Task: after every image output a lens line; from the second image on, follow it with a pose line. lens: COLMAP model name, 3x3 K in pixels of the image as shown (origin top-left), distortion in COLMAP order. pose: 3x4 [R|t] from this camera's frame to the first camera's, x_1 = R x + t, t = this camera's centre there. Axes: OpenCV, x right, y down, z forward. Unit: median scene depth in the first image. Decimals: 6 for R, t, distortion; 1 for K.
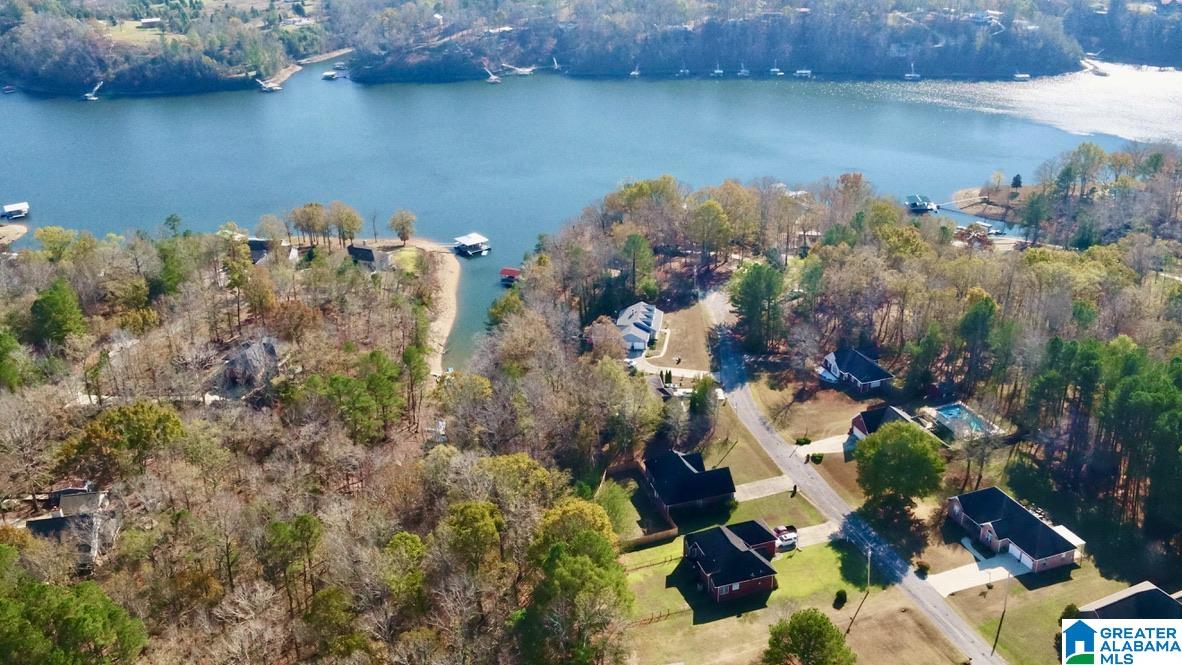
lens RADIAL K [[1017.9, 0, 587.8], [0, 1017.9, 329.3], [0, 0, 1]] dist [-0.004821, 0.008835]
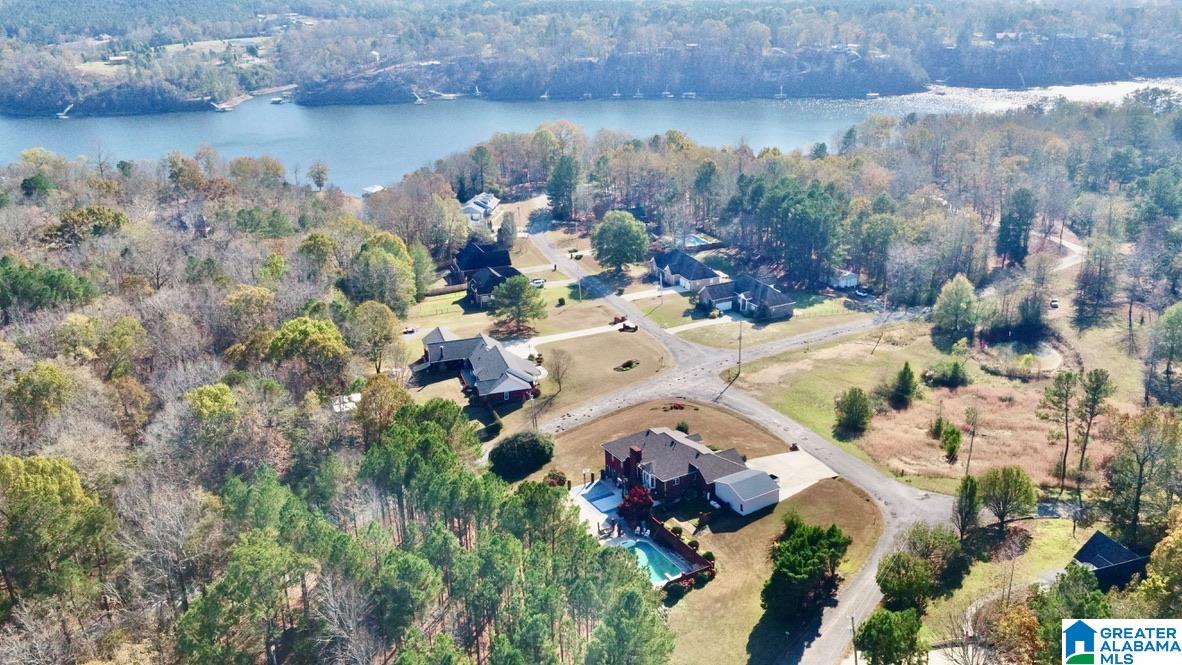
lens RADIAL K [[1014.7, 0, 591.0], [0, 1014.7, 332.5], [0, 0, 1]] dist [-0.001240, 0.002640]
pose [[0.999355, -0.010204, 0.034417, 0.070786], [0.012735, 0.997166, -0.074141, 0.124828], [-0.033563, 0.074531, 0.996654, -0.155007]]
